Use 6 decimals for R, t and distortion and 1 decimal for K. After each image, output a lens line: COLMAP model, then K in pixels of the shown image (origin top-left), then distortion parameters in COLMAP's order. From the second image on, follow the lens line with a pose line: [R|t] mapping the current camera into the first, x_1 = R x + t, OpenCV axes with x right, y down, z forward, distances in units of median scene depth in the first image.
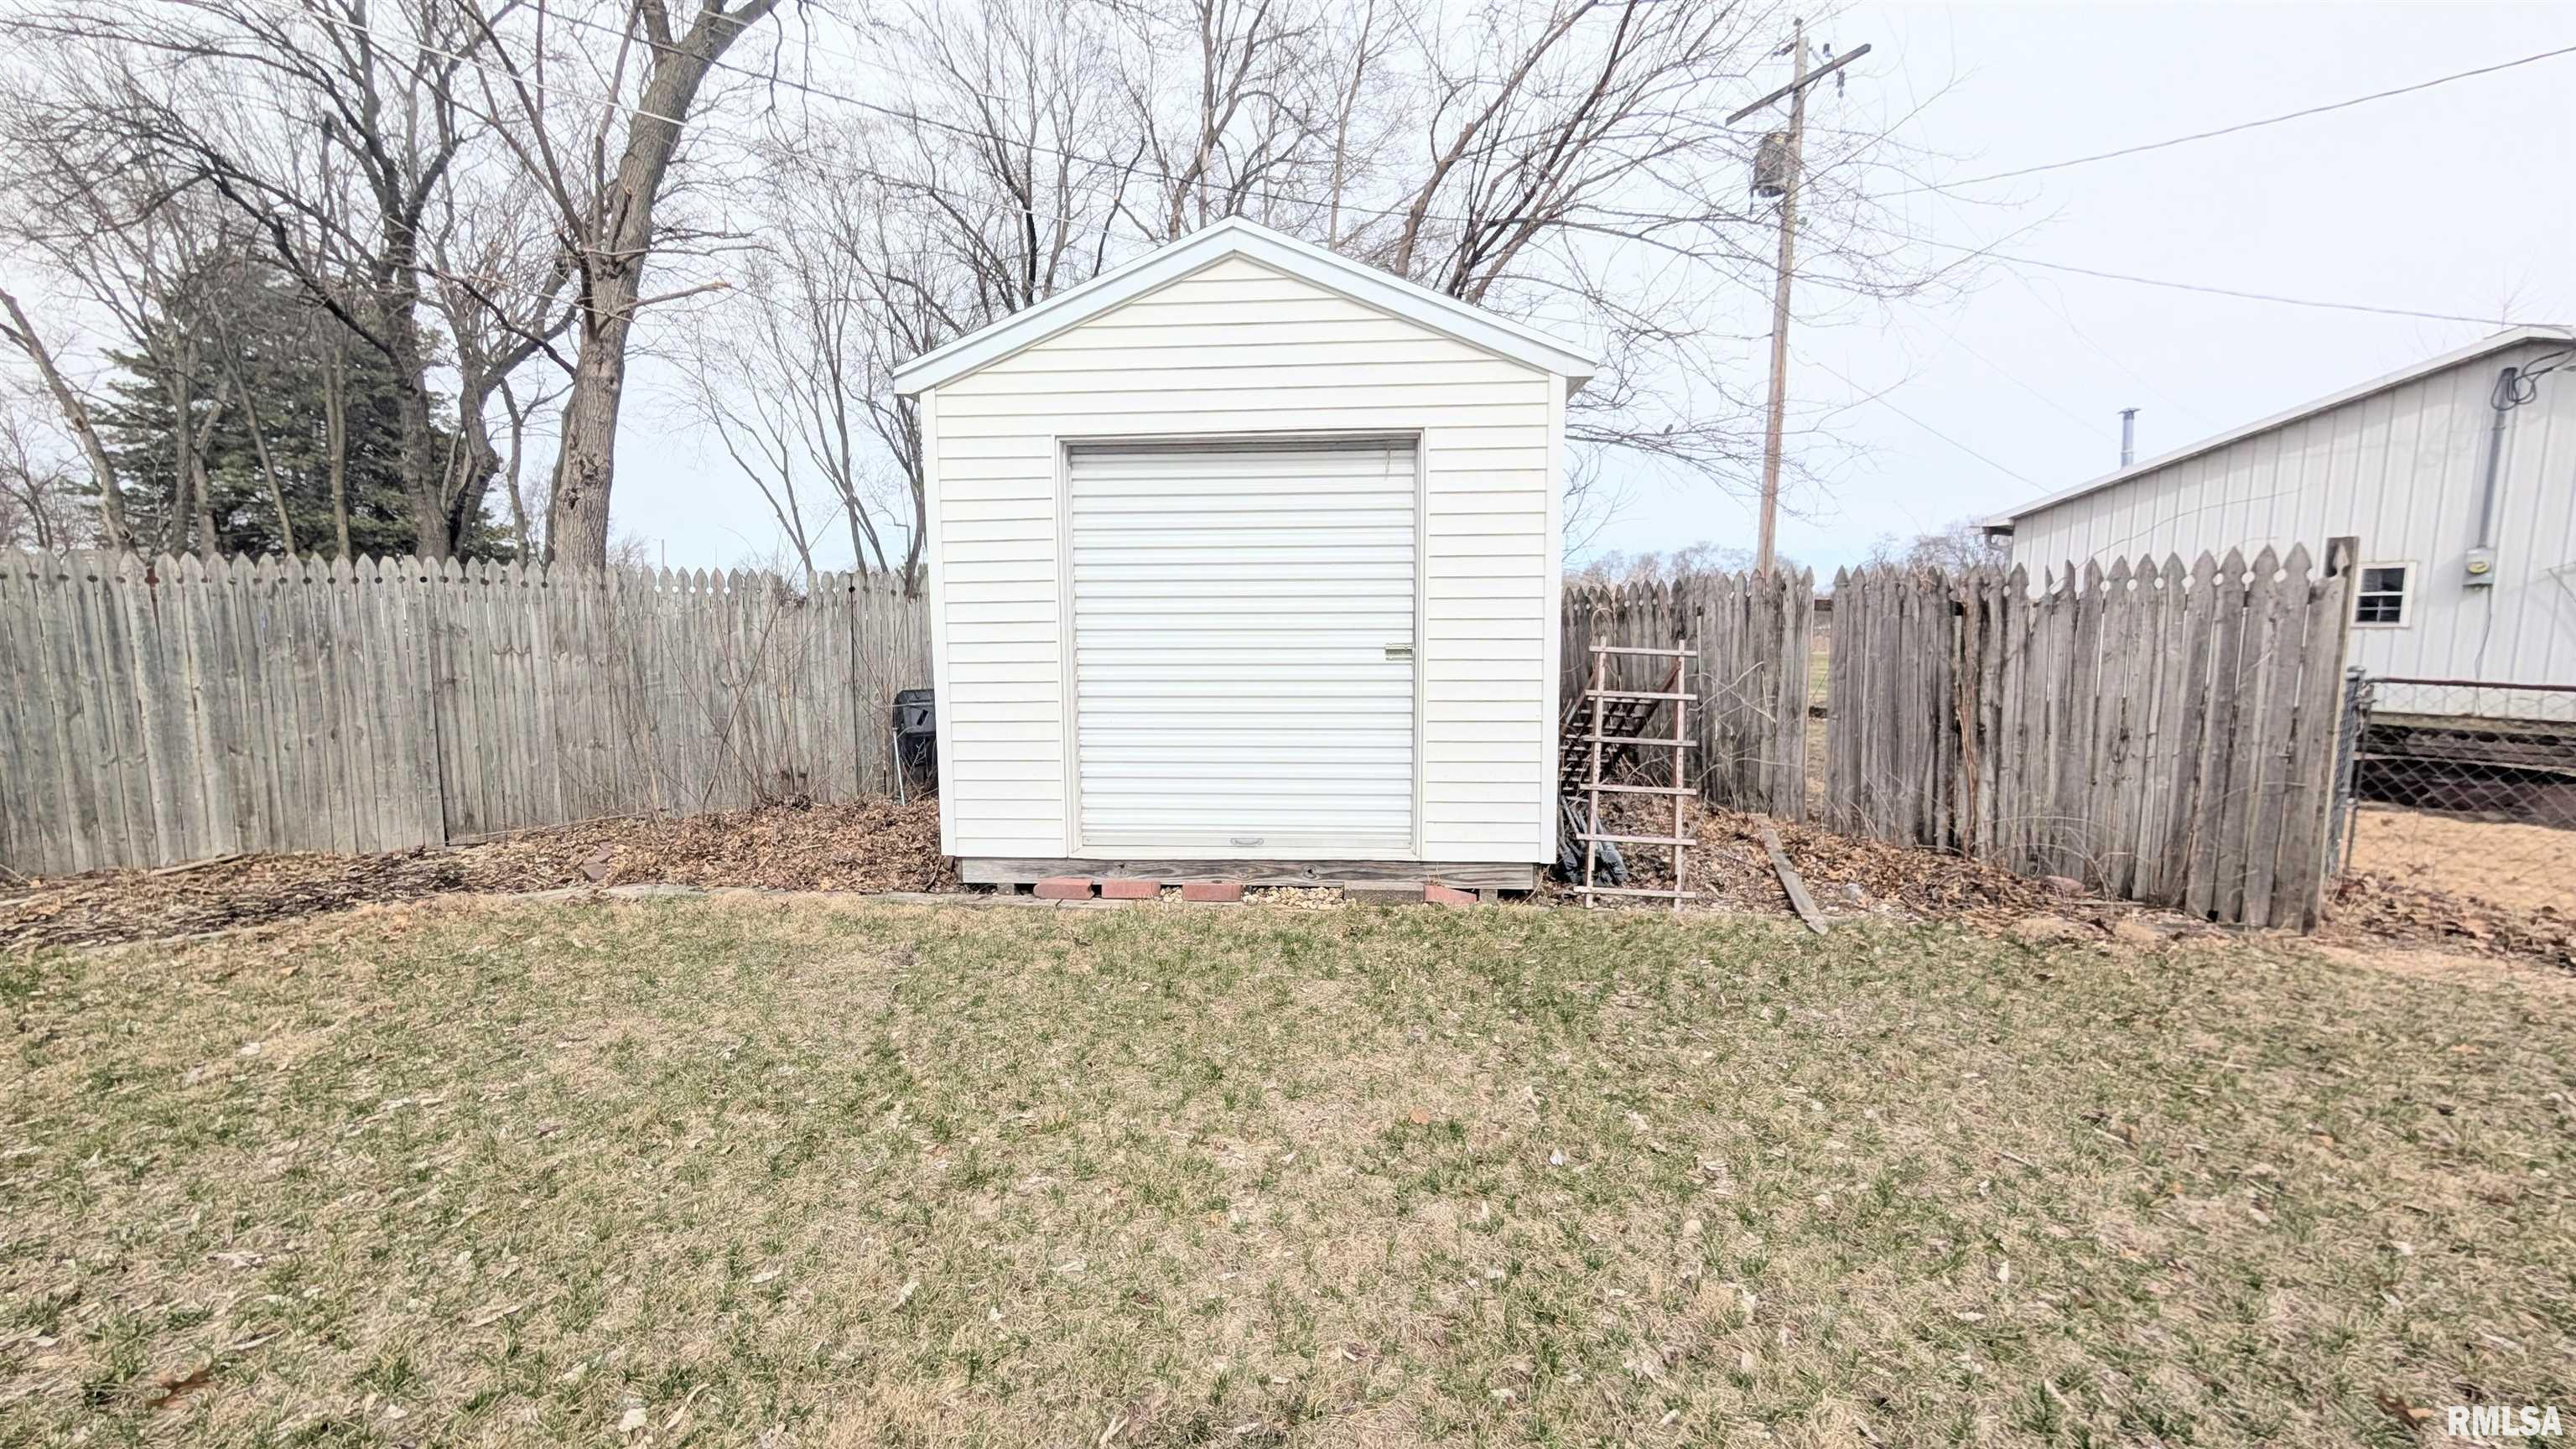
lens RADIAL K [[974.0, 0, 1287.7], [0, 974.0, 735.9], [0, 0, 1]] dist [0.000195, -0.000129]
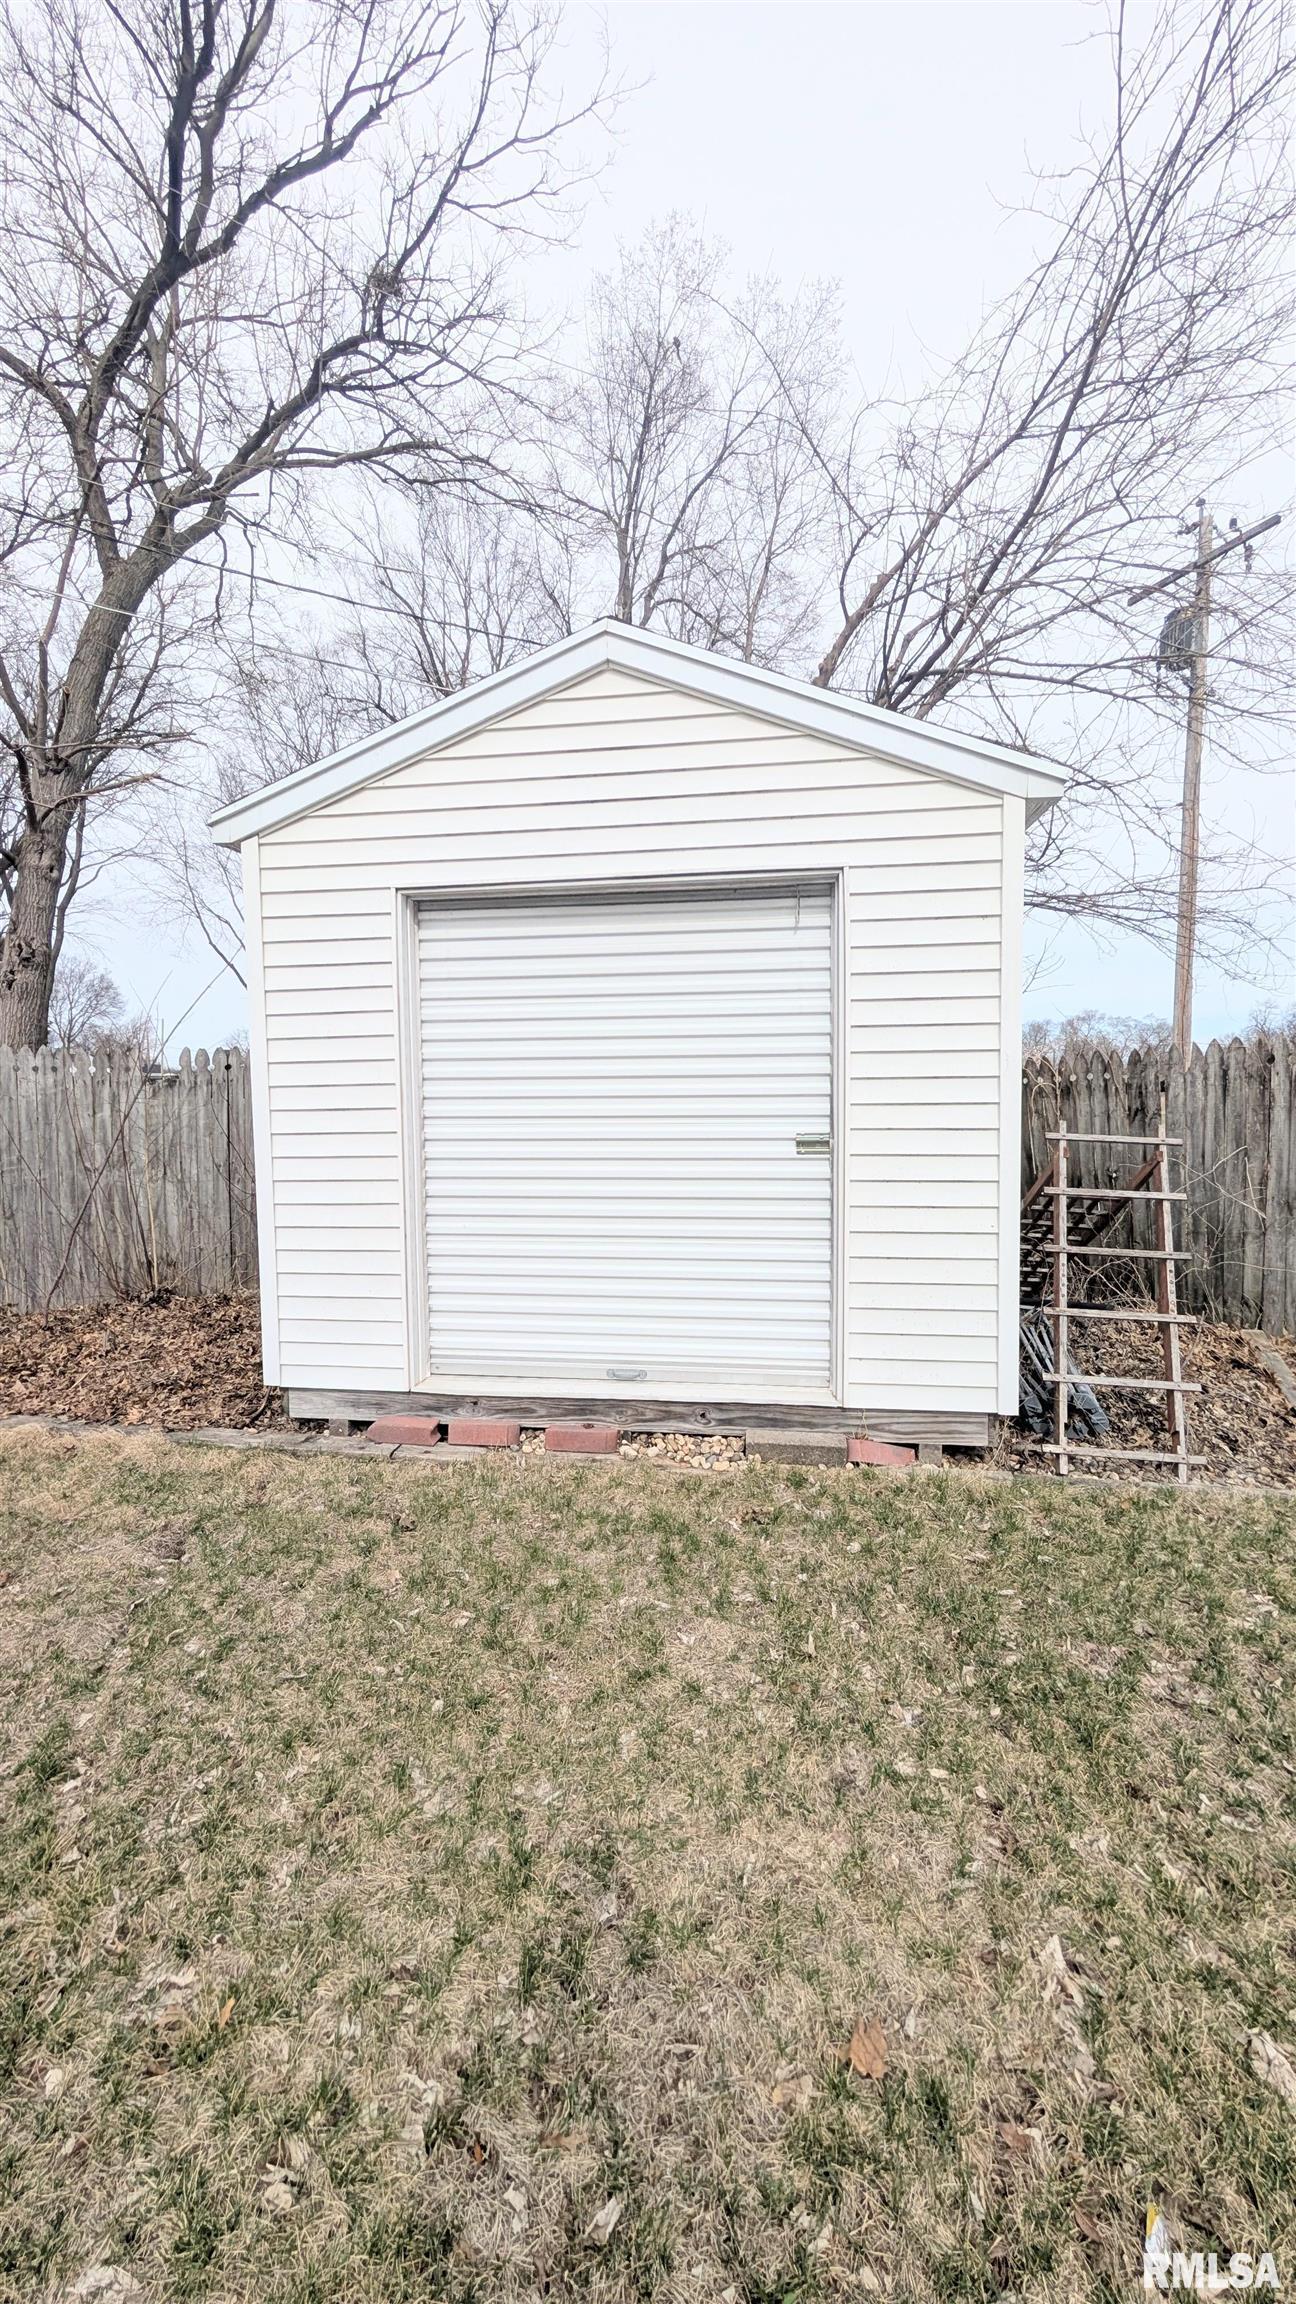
lens RADIAL K [[871.2, 0, 643.2], [0, 871.2, 1142.2], [0, 0, 1]] dist [0.000195, -0.000129]
pose [[0.997364, -0.000385, -0.072562, 0.025377], [-0.003427, 0.998620, -0.052402, -0.048046], [0.072482, 0.052513, 0.995986, 0.261919]]
